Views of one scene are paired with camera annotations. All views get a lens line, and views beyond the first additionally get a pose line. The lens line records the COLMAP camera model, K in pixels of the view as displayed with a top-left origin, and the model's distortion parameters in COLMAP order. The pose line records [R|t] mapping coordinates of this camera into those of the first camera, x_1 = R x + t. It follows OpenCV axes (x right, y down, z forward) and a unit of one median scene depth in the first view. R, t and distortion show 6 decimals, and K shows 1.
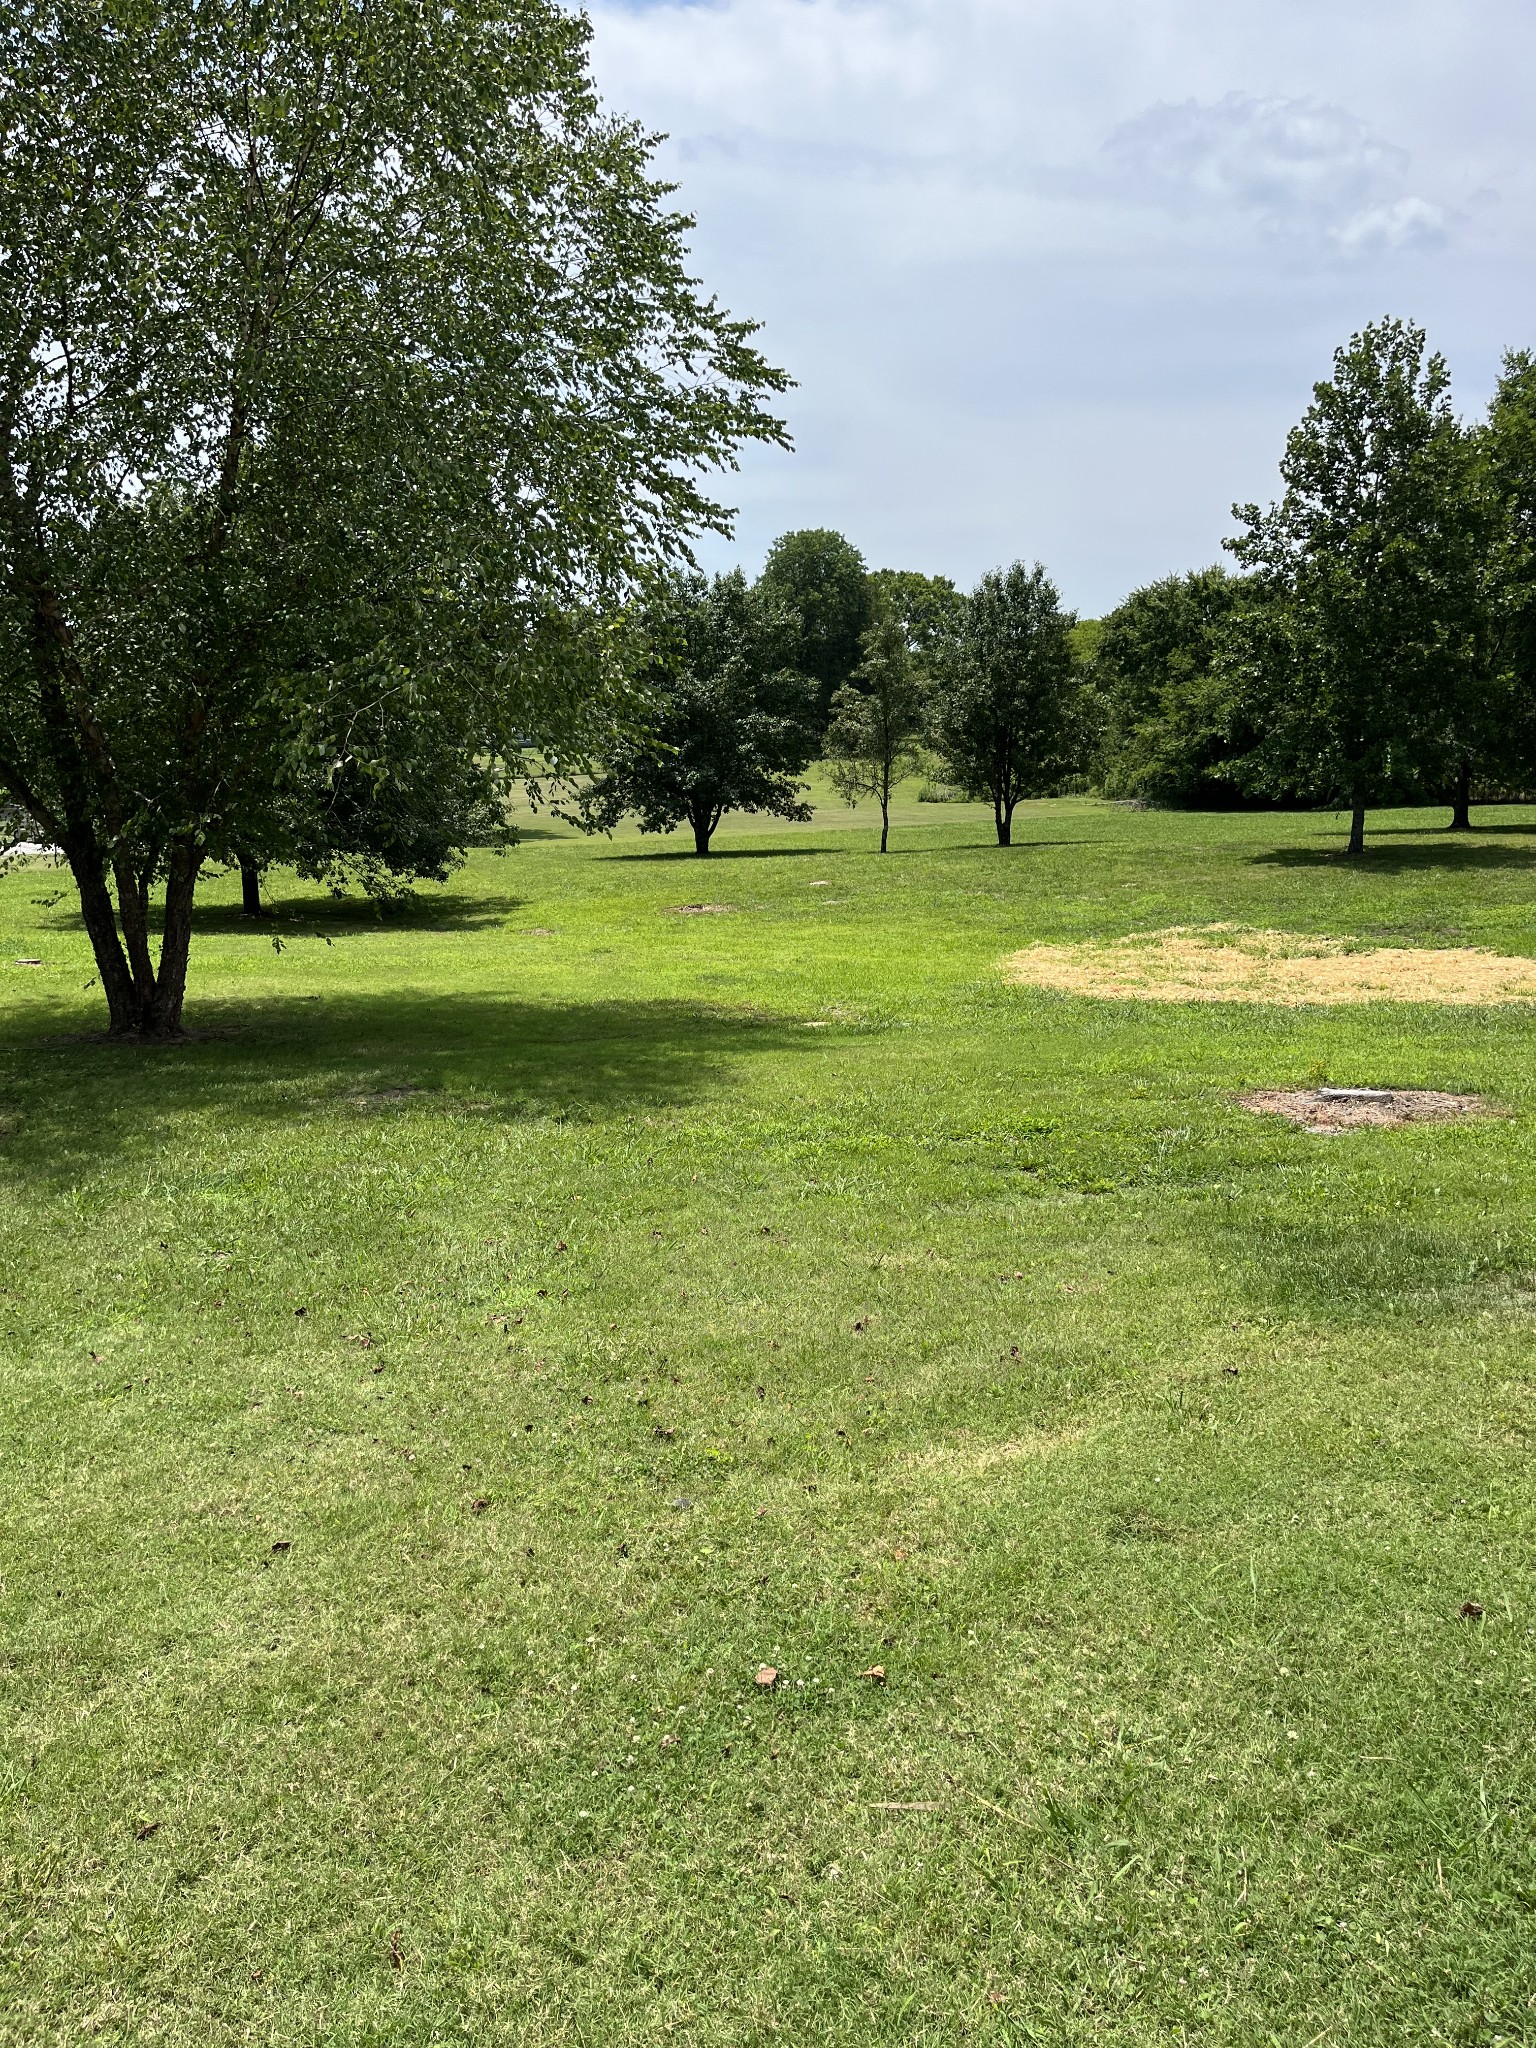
lens RADIAL K [[1513.9, 0, 760.1], [0, 1513.9, 1040.6], [0, 0, 1]] dist [0.035826, -0.061248]
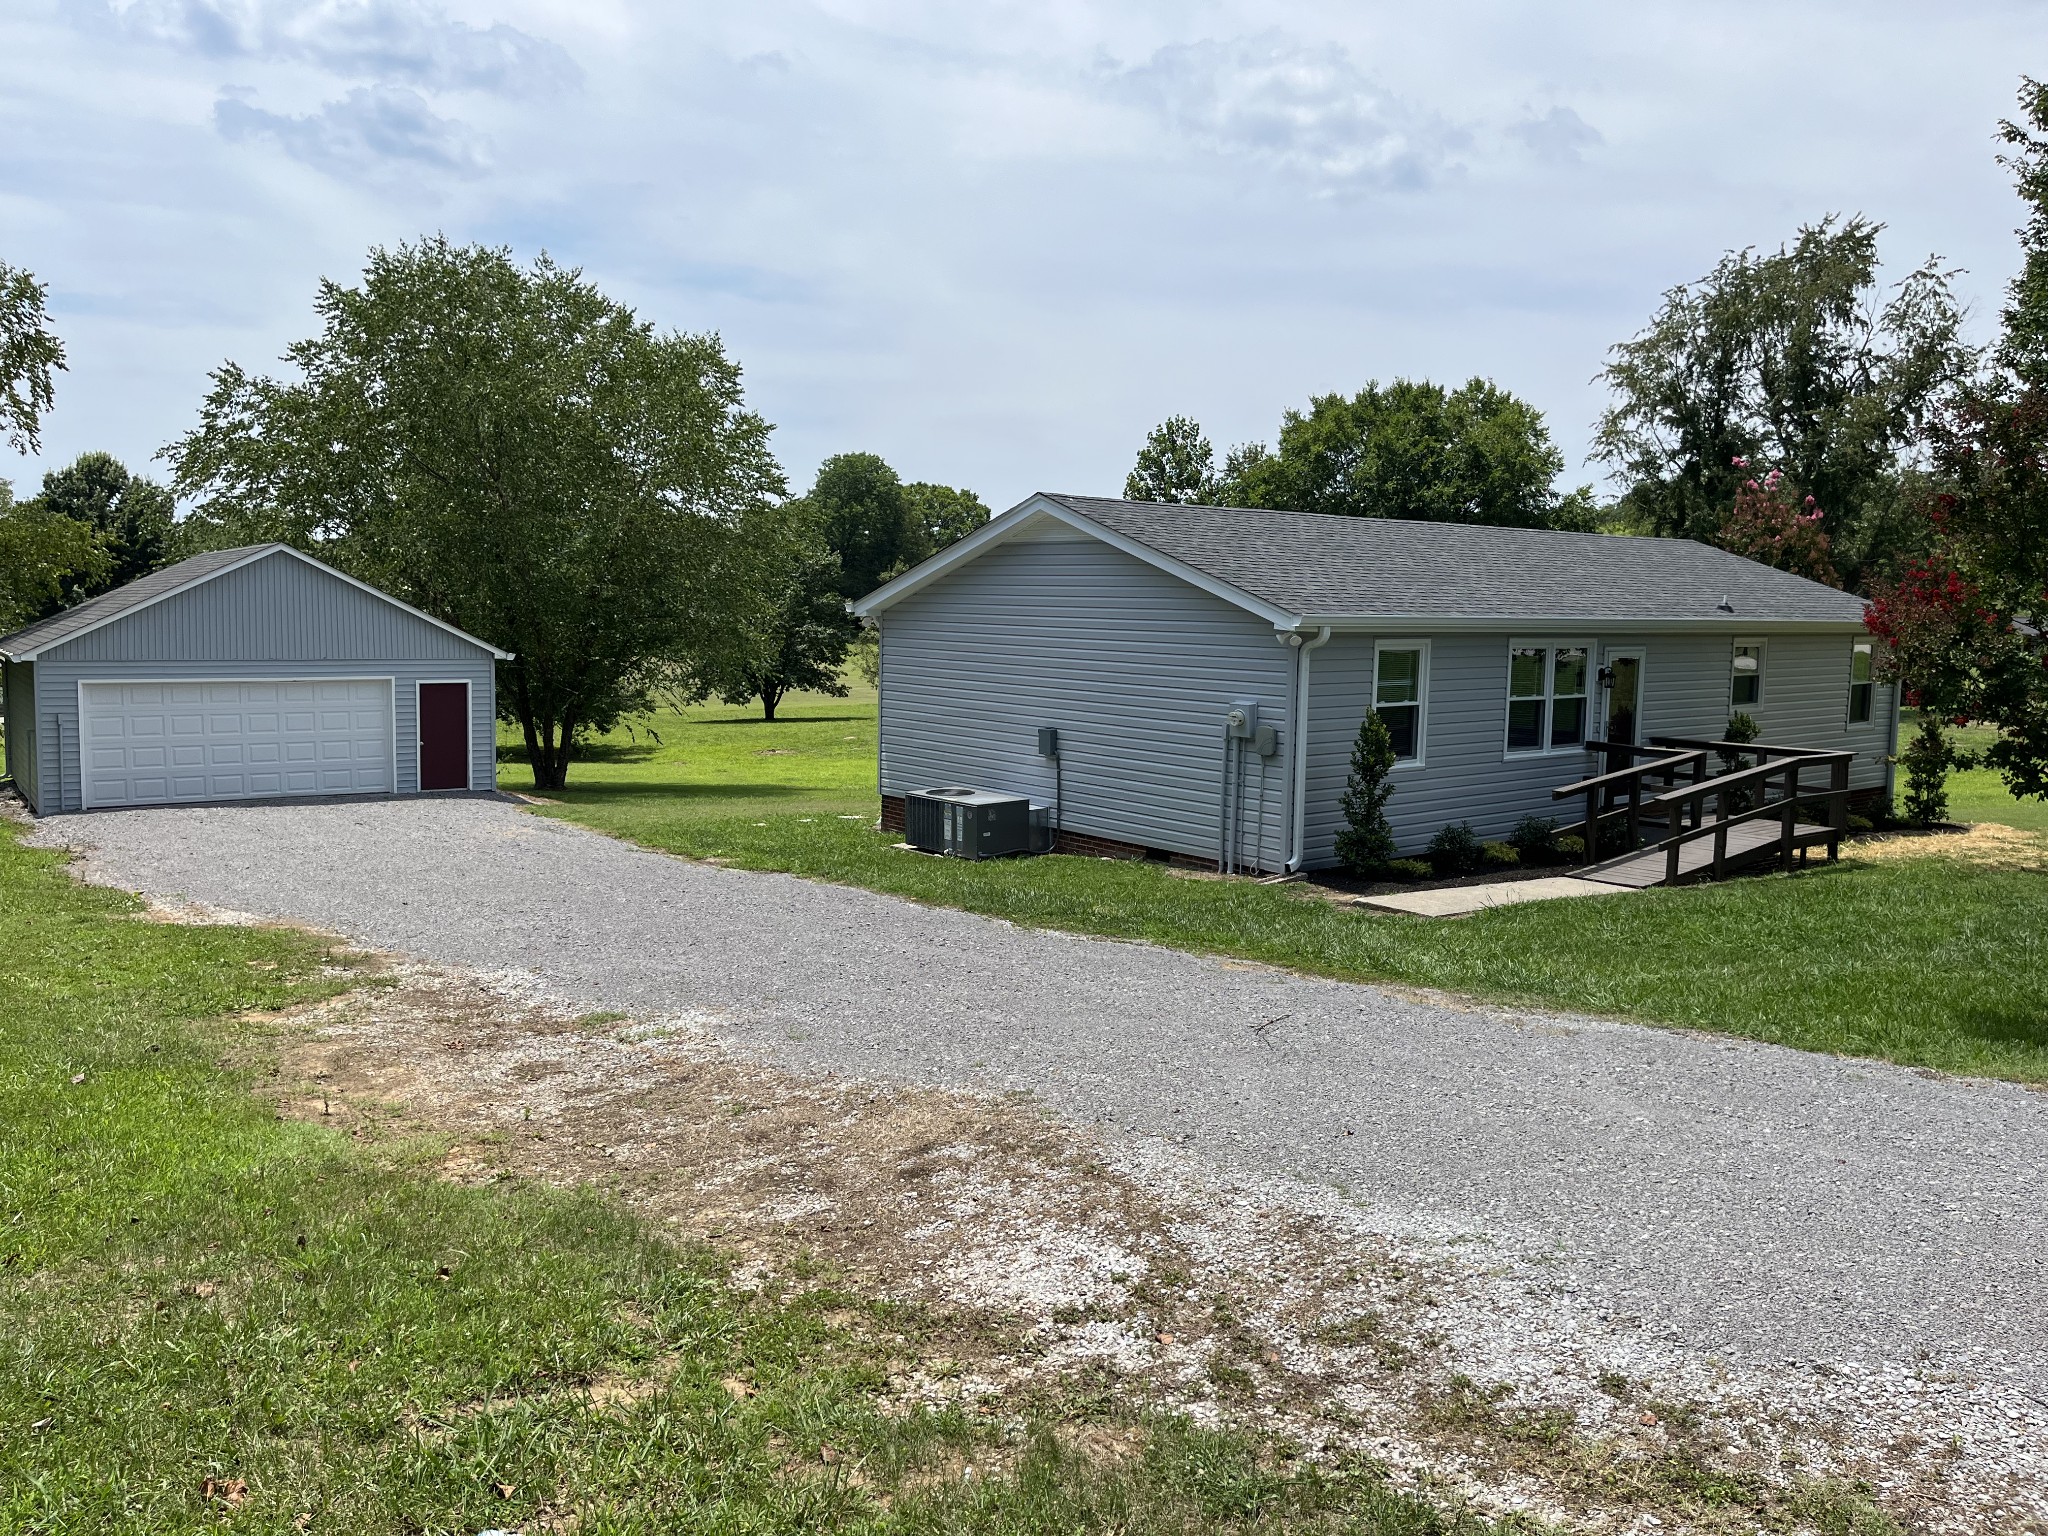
lens RADIAL K [[1513.9, 0, 1001.8], [0, 1513.9, 758.8], [0, 0, 1]] dist [0.035826, -0.061248]
pose [[0.992131, 0.002816, 0.125172, -0.000638], [0.009780, 0.994950, -0.099897, 0.056498], [-0.124821, 0.100335, 0.987093, -0.420560]]
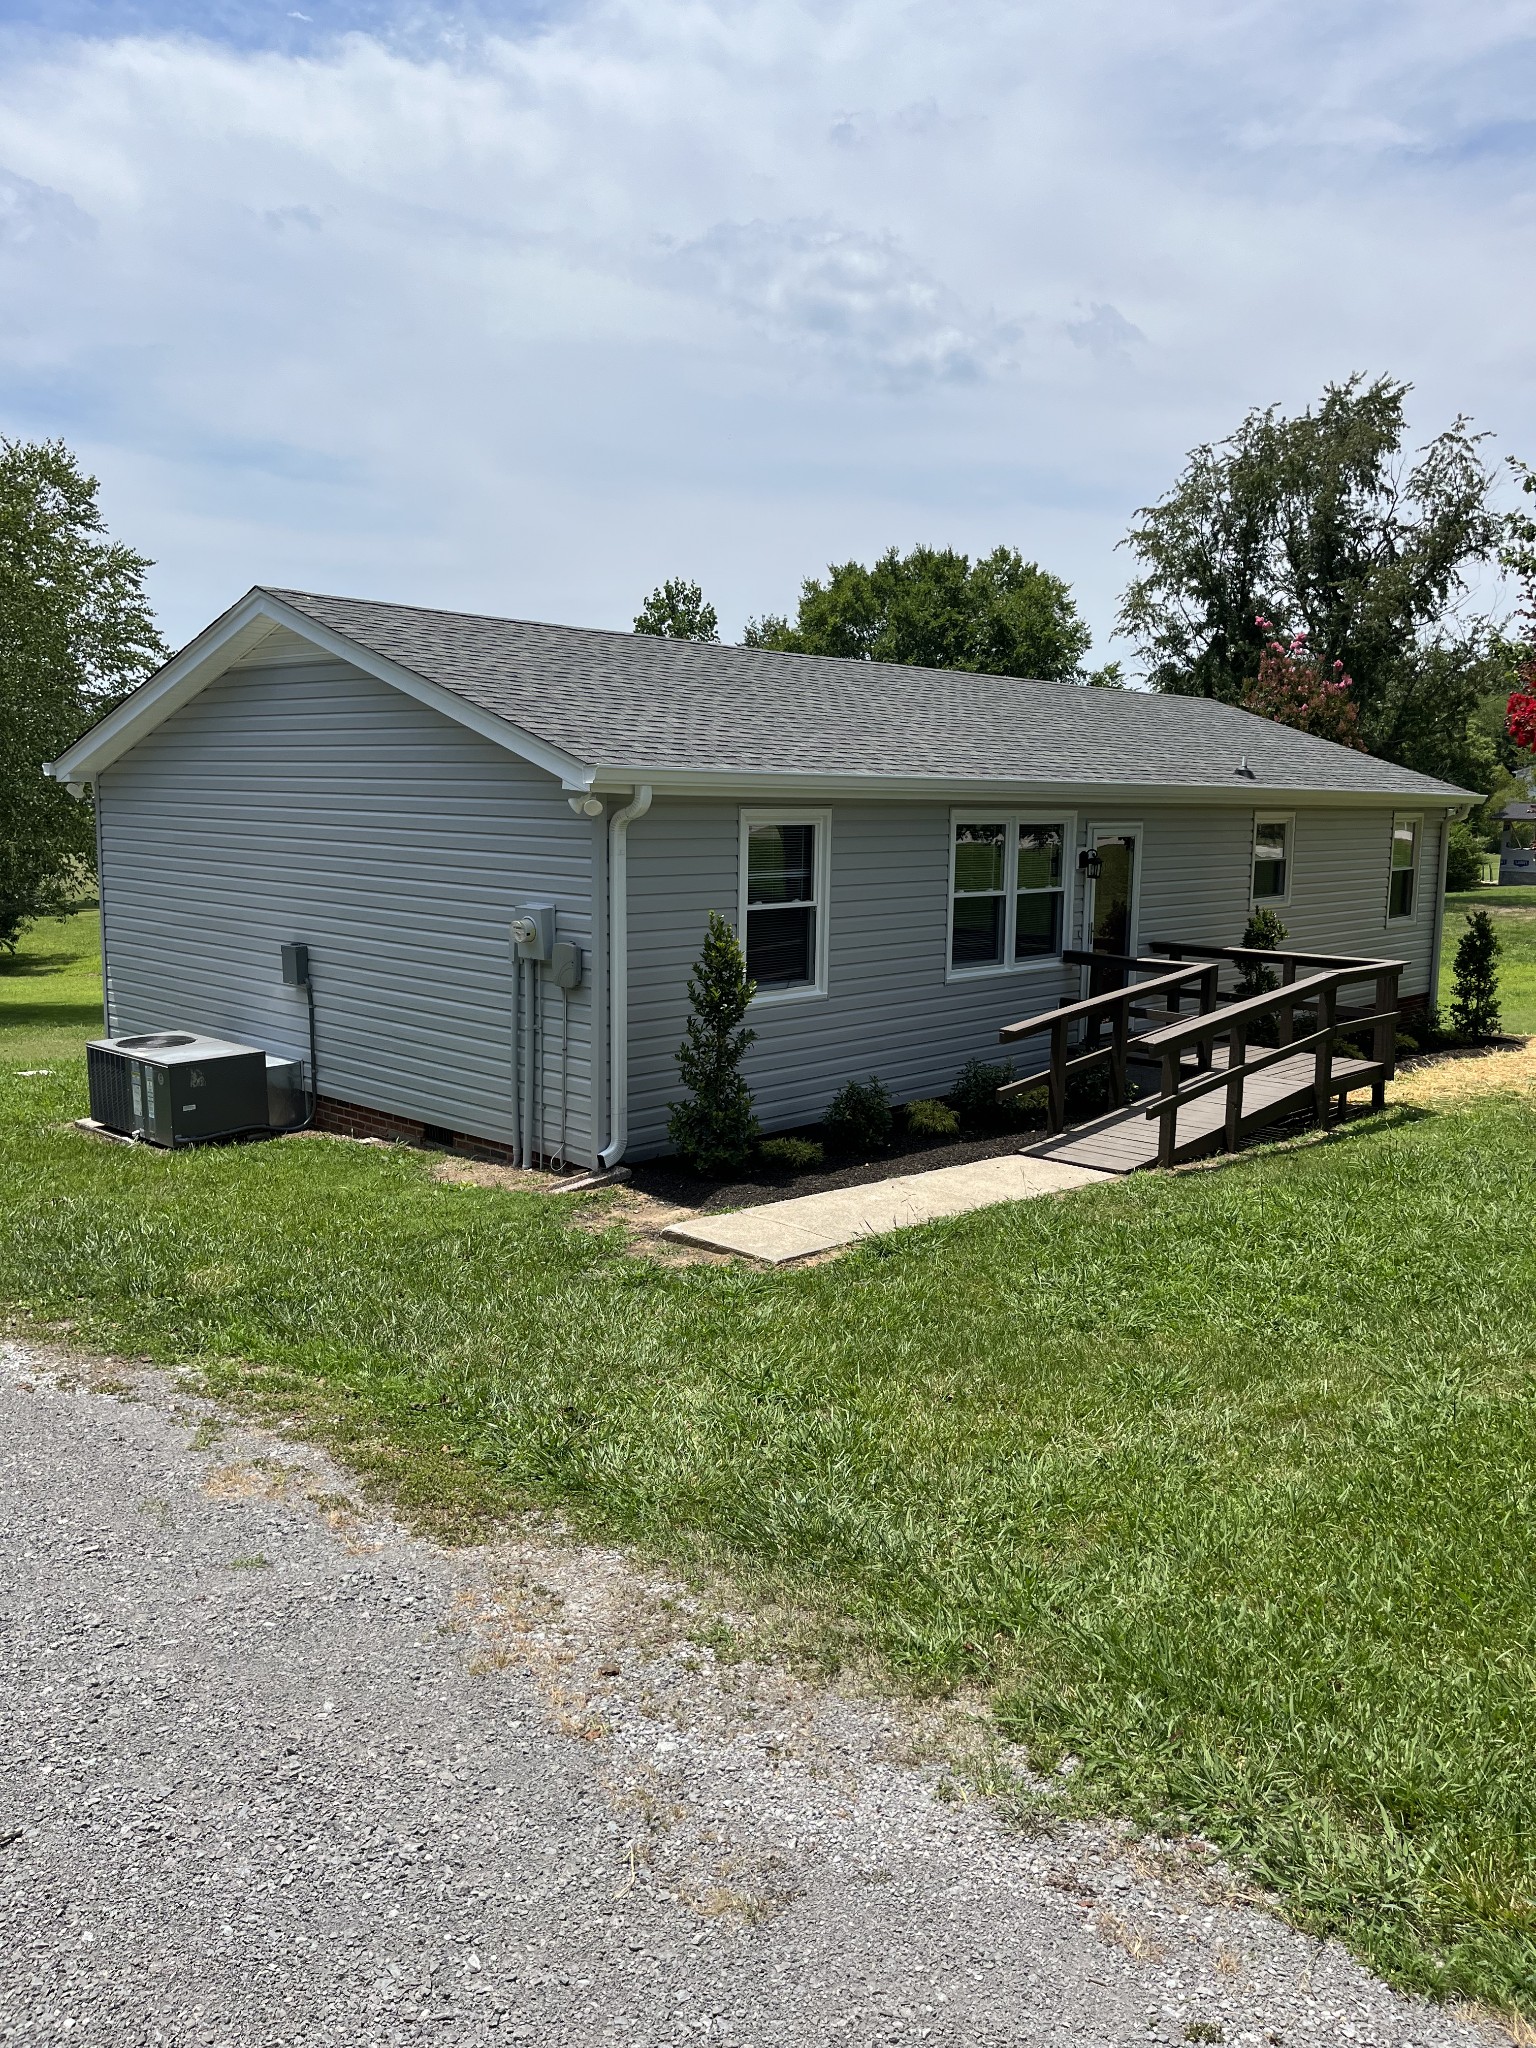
lens RADIAL K [[1513.9, 0, 778.2], [0, 1513.9, 1017.1], [0, 0, 1]] dist [0.035826, -0.061248]
pose [[0.964766, -0.023447, 0.262061, 0.061383], [0.038830, 0.997803, -0.053677, 0.042124], [-0.260226, 0.061961, 0.963557, -0.328044]]
